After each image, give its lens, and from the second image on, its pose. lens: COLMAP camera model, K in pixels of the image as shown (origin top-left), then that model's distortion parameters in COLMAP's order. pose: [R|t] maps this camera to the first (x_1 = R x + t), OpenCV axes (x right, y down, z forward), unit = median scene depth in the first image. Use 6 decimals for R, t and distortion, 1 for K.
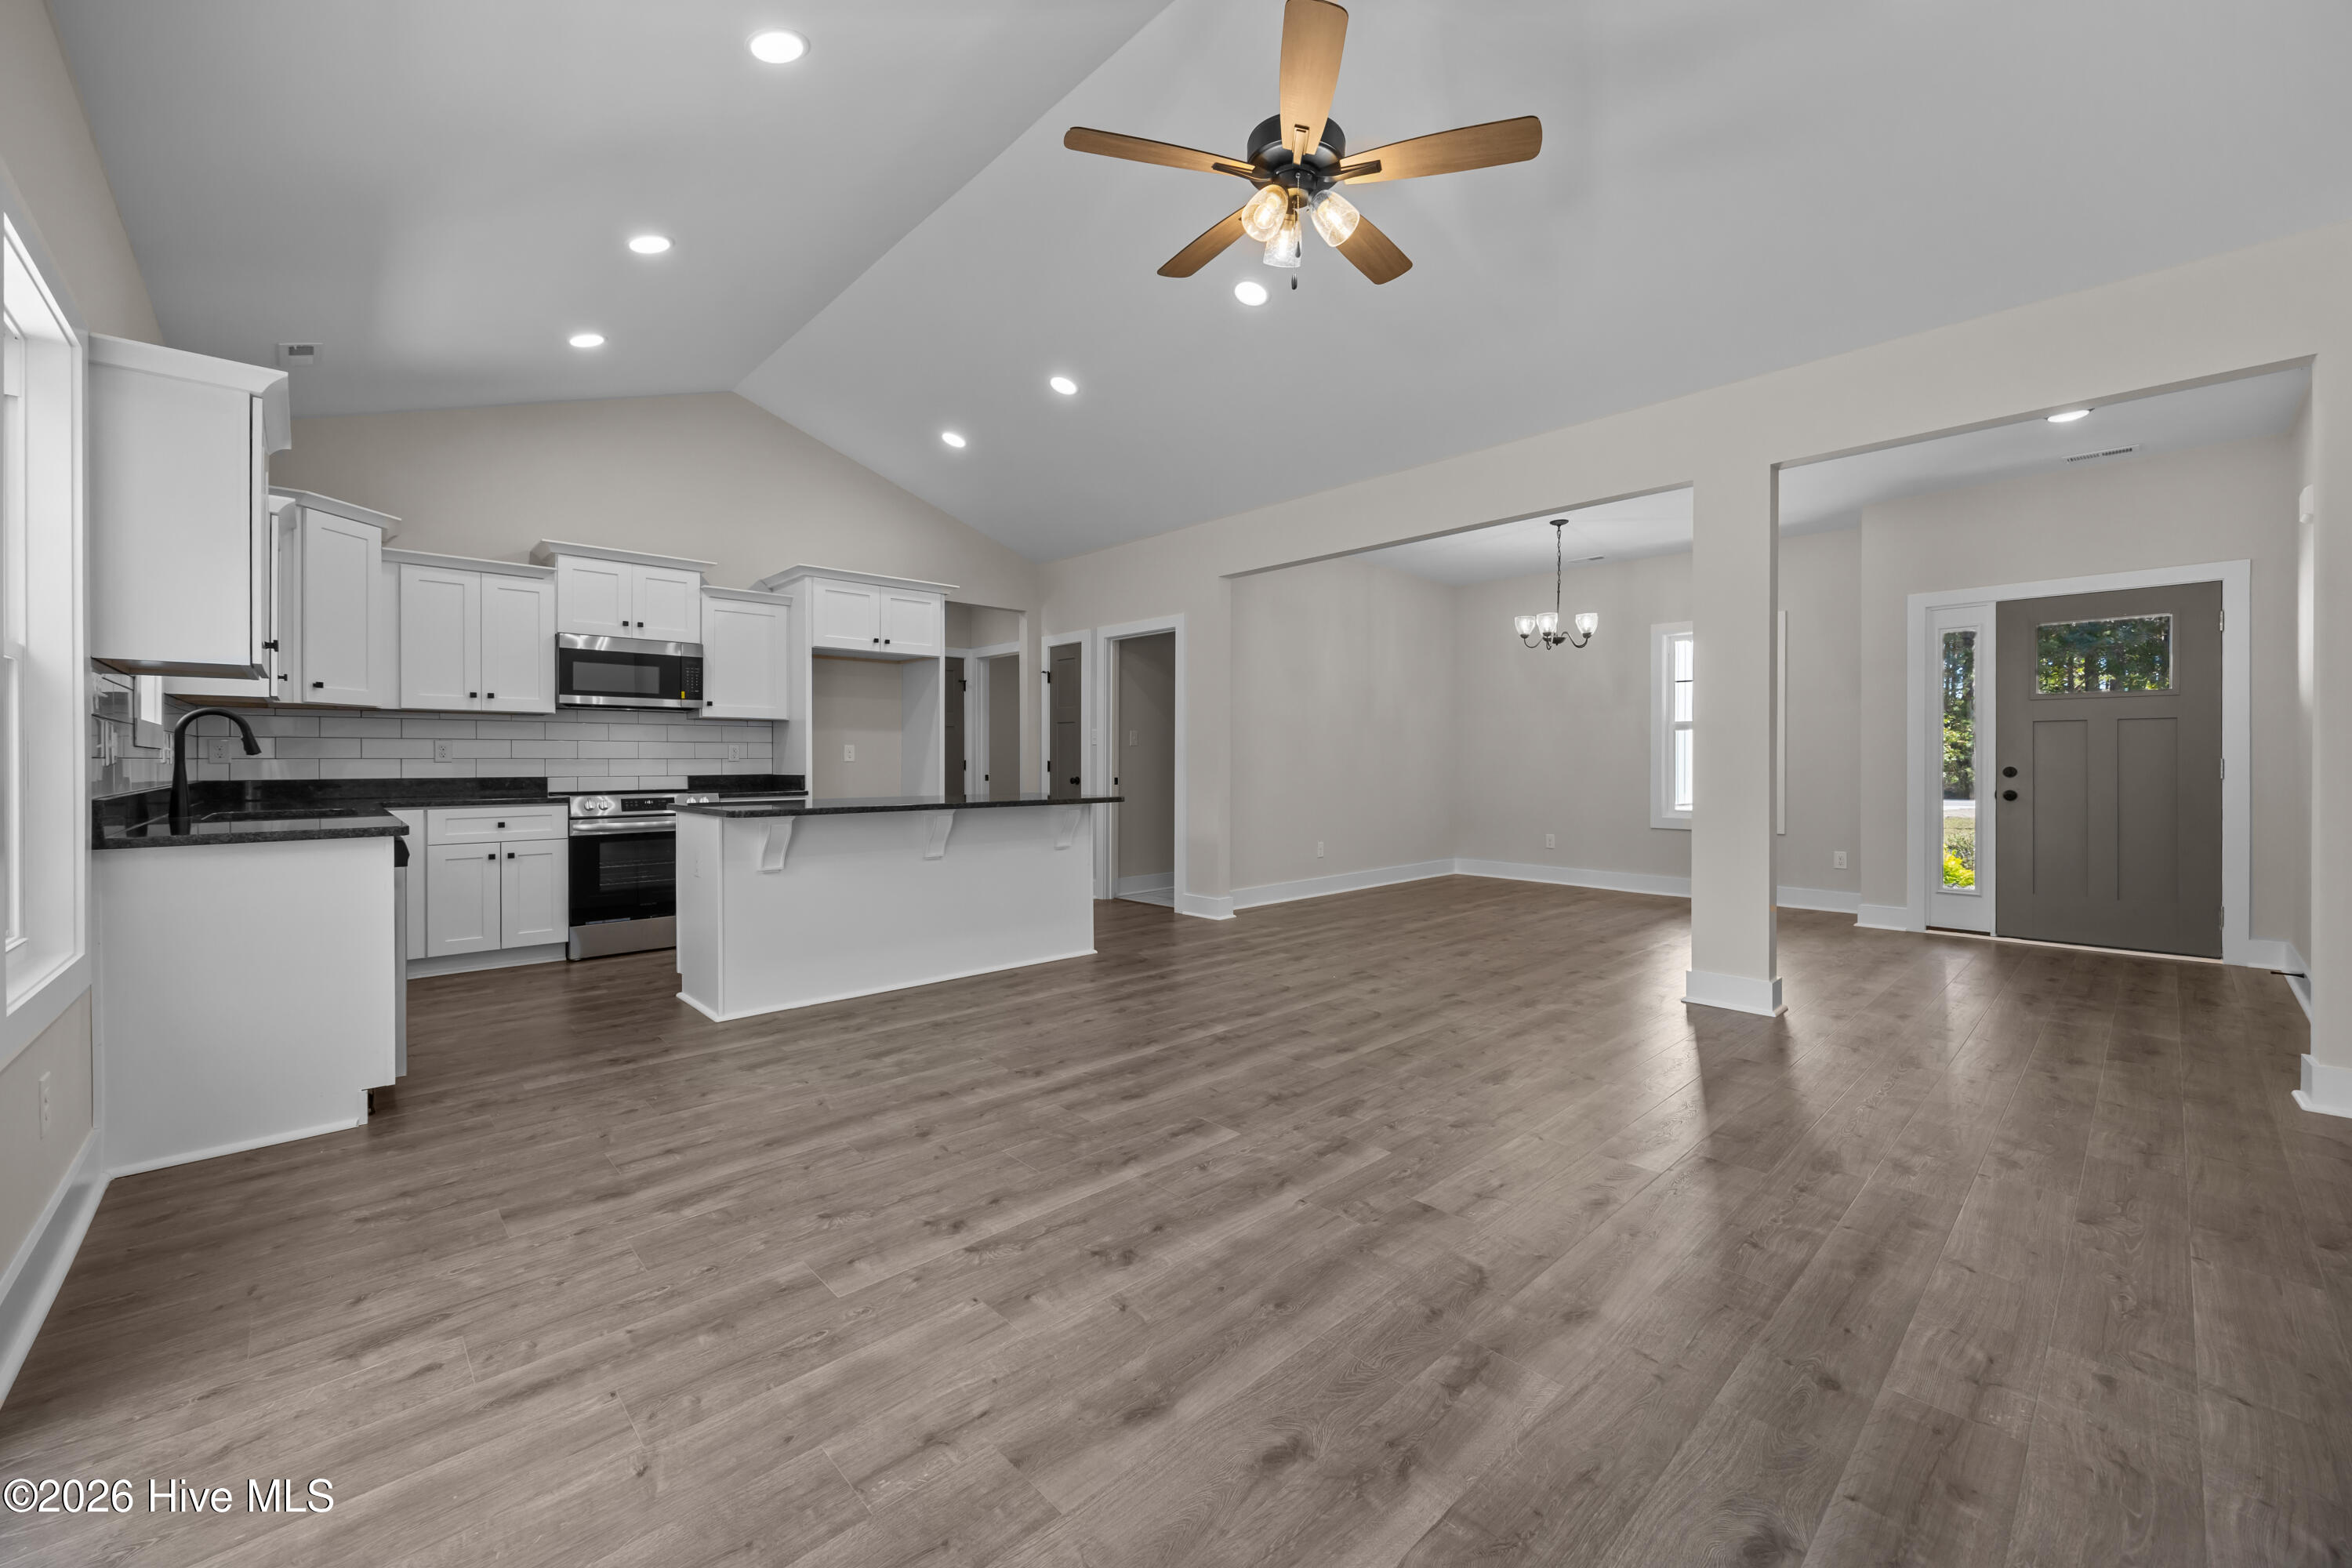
lens RADIAL K [[923.0, 0, 1187.6], [0, 923.0, 763.4], [0, 0, 1]] dist [0.009956, -0.000276]
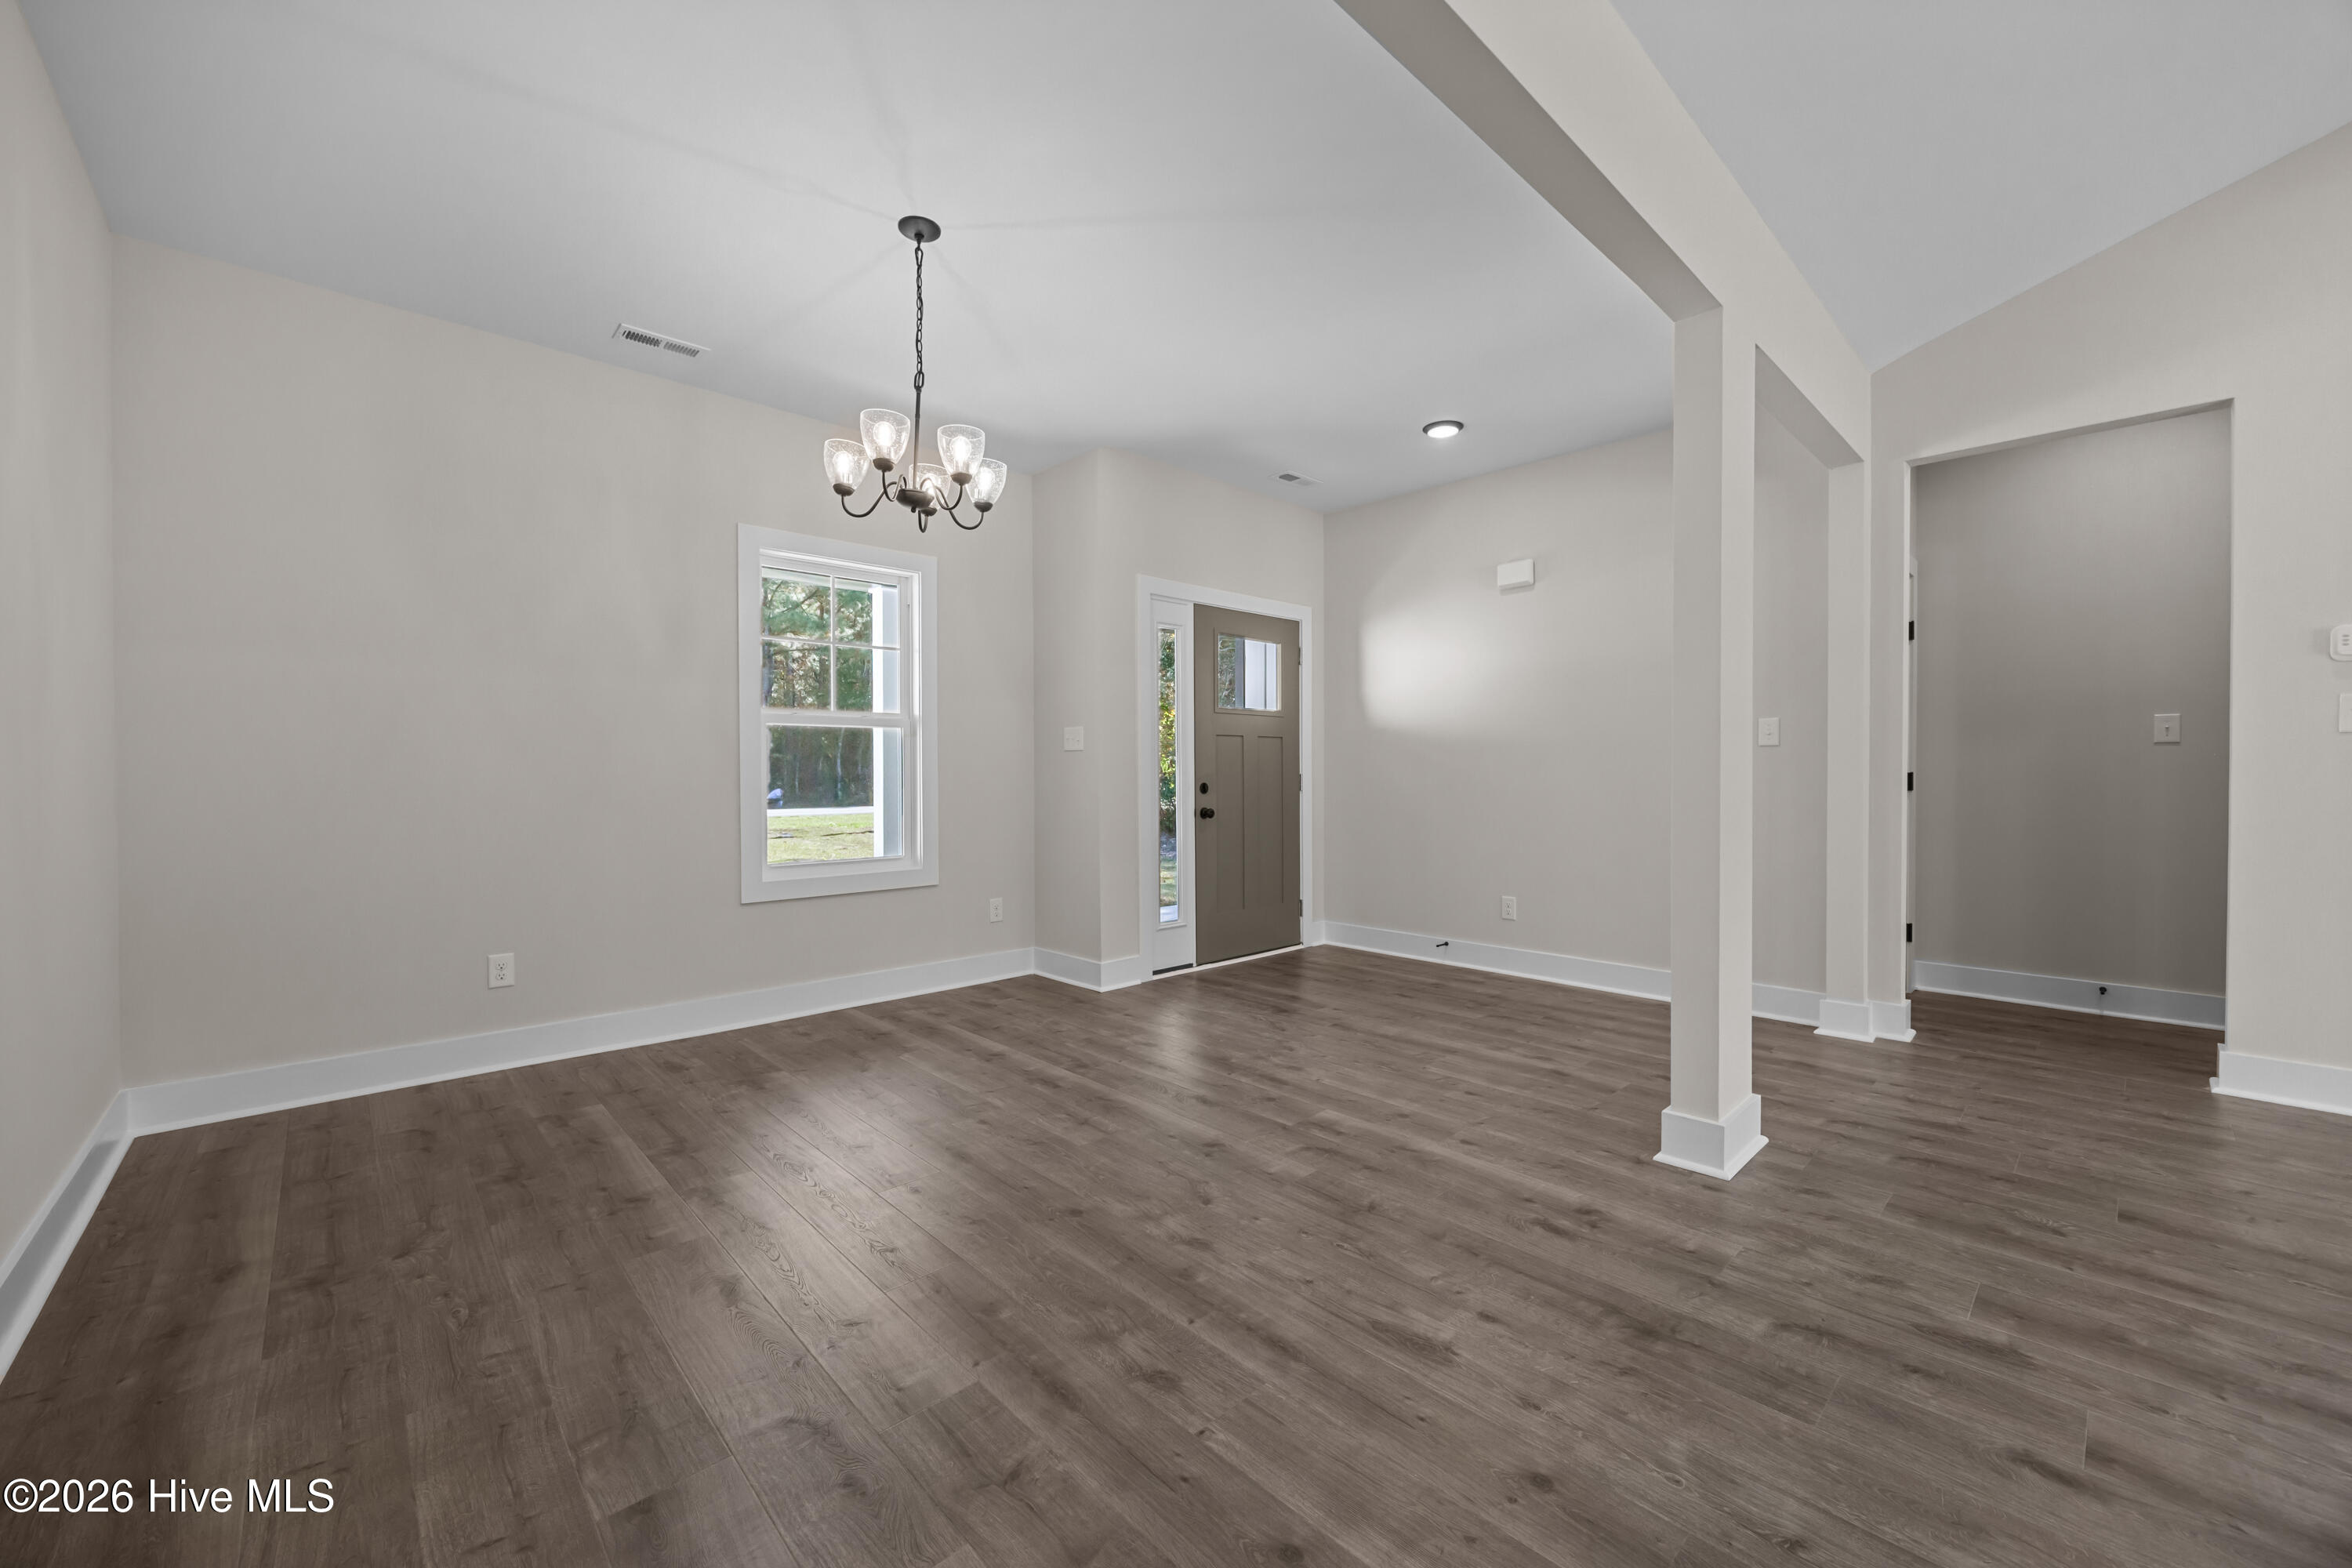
lens RADIAL K [[923.0, 0, 1197.0], [0, 923.0, 780.2], [0, 0, 1]] dist [0.009956, -0.000276]
pose [[-0.002507, -0.001977, 0.999995, -0.042462], [0.008660, 0.999961, 0.001998, -0.000481], [-0.999959, 0.008665, -0.002490, 1.004079]]
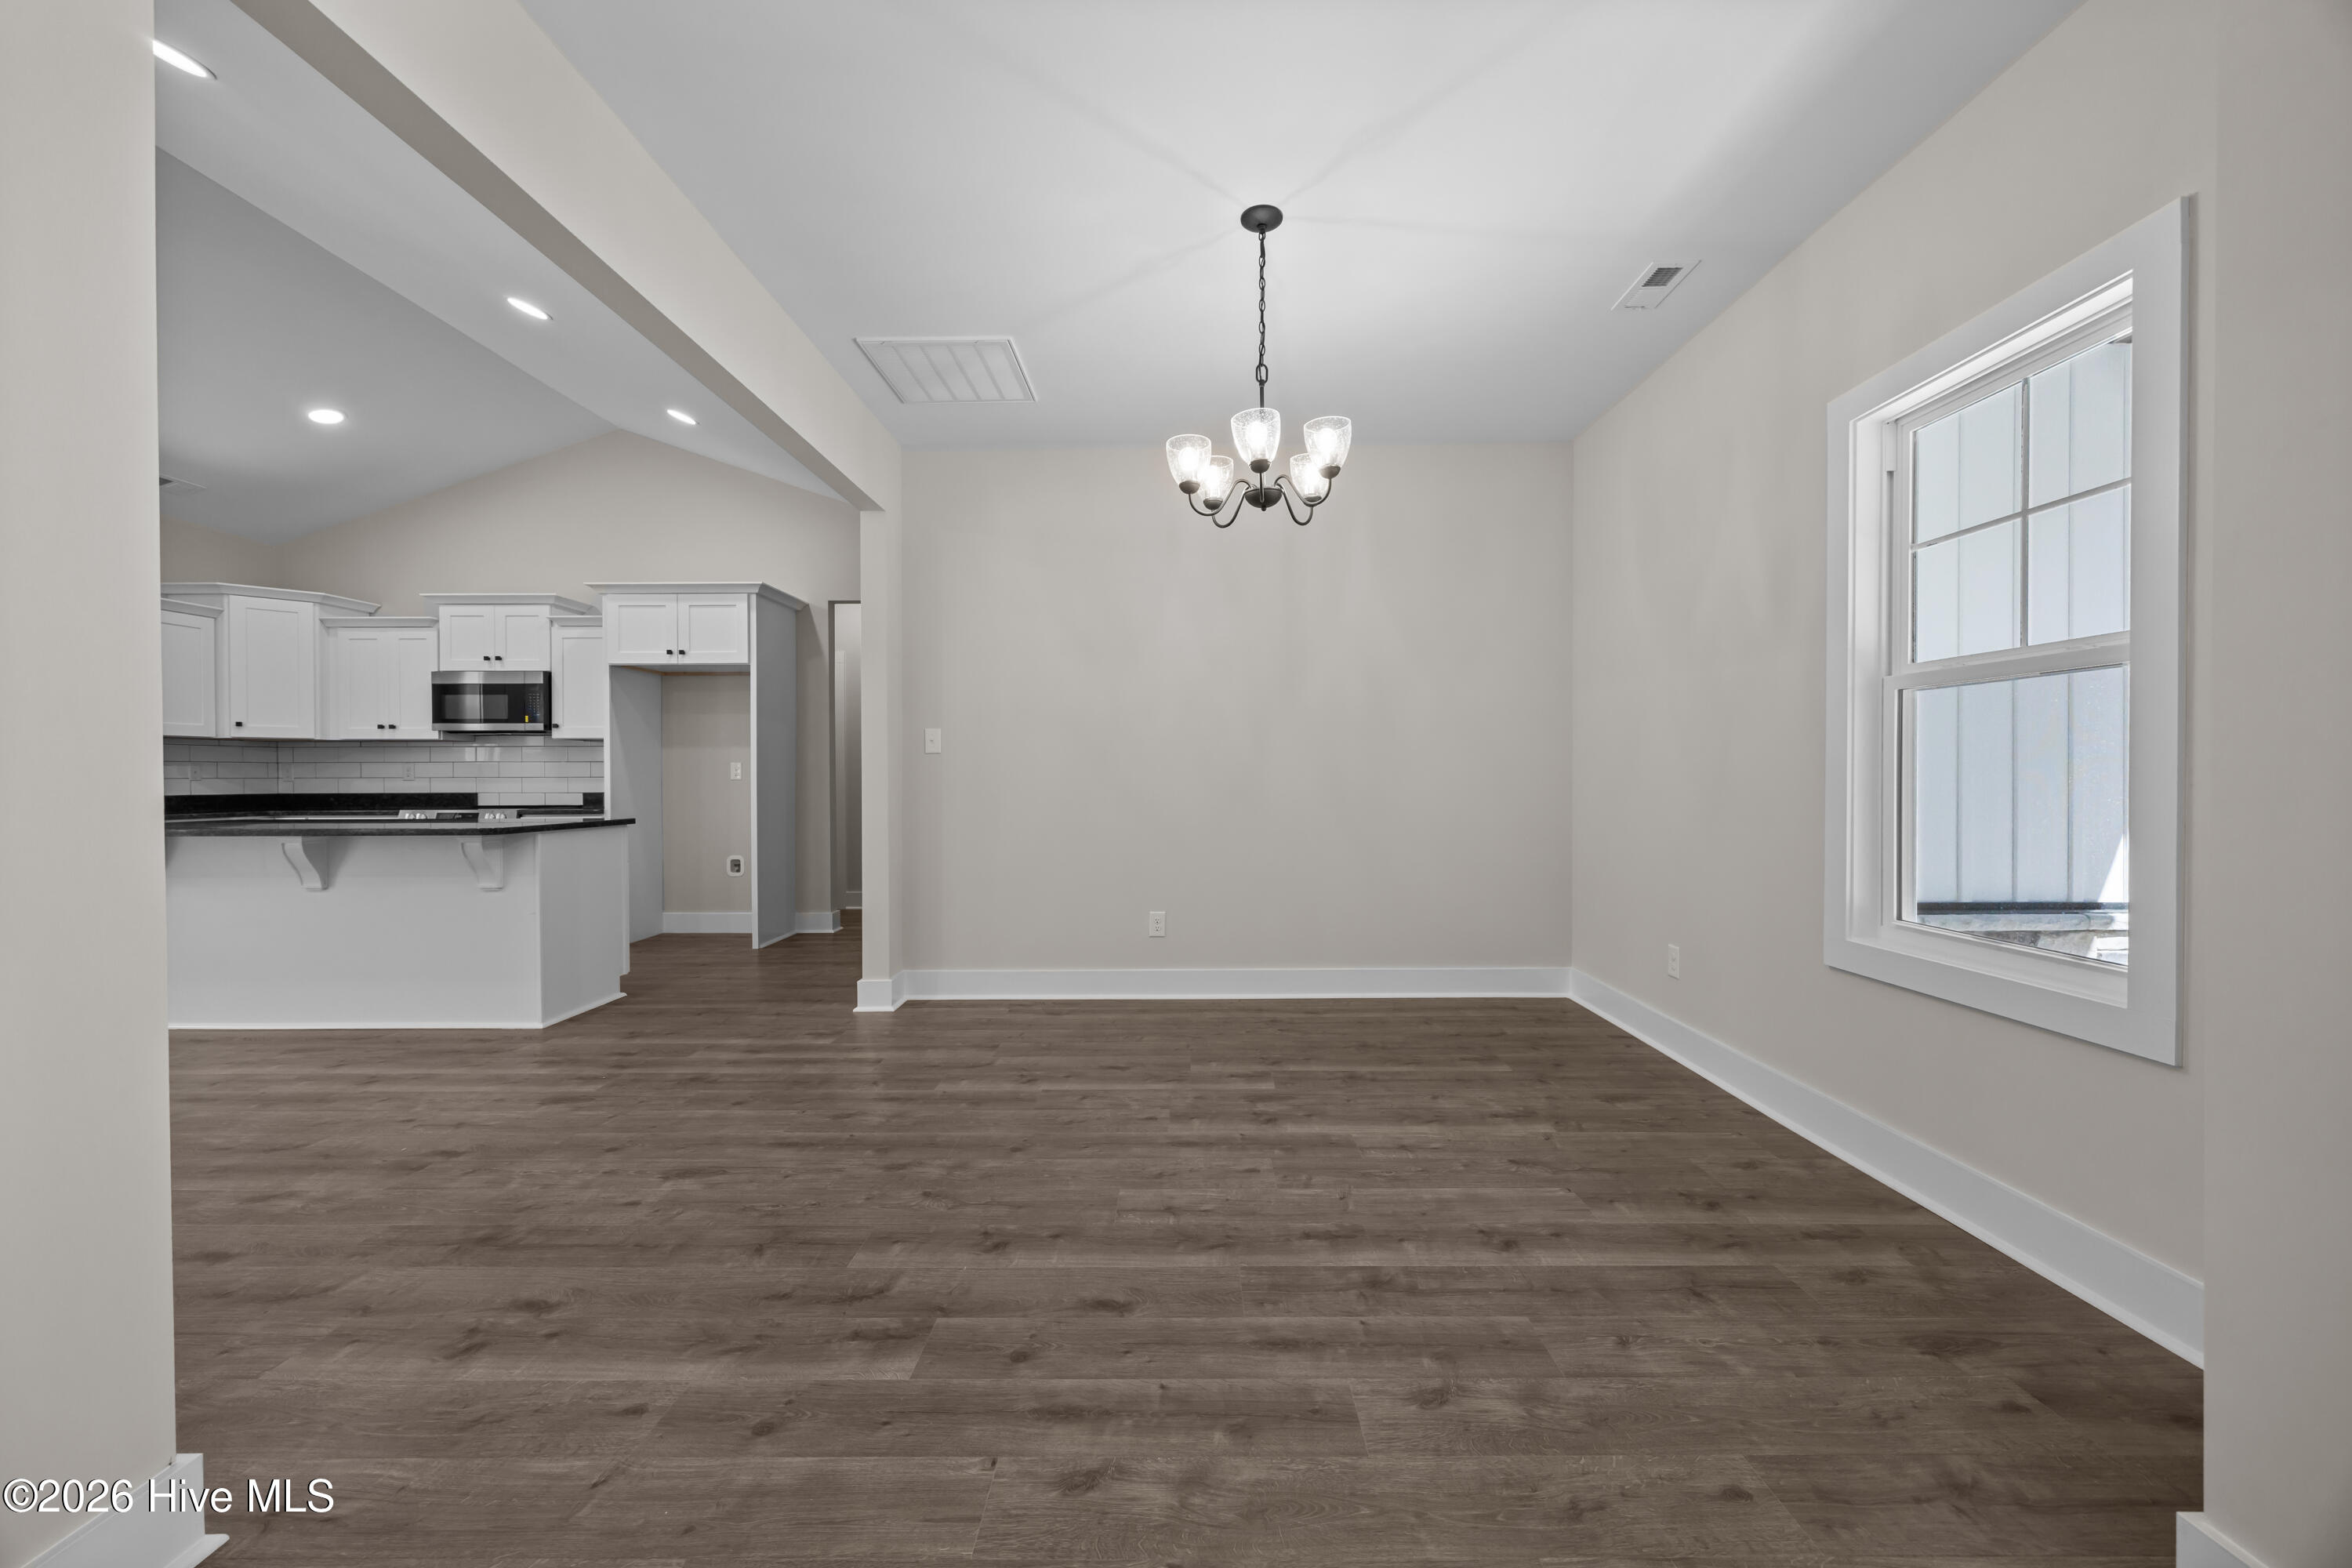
lens RADIAL K [[923.0, 0, 1199.7], [0, 923.0, 784.2], [0, 0, 1]] dist [0.009956, -0.000276]
pose [[0.715112, 0.005234, -0.698990, 0.792206], [0.000024, 0.999972, 0.007513, -0.005090], [0.699010, -0.005389, 0.715092, 0.773677]]
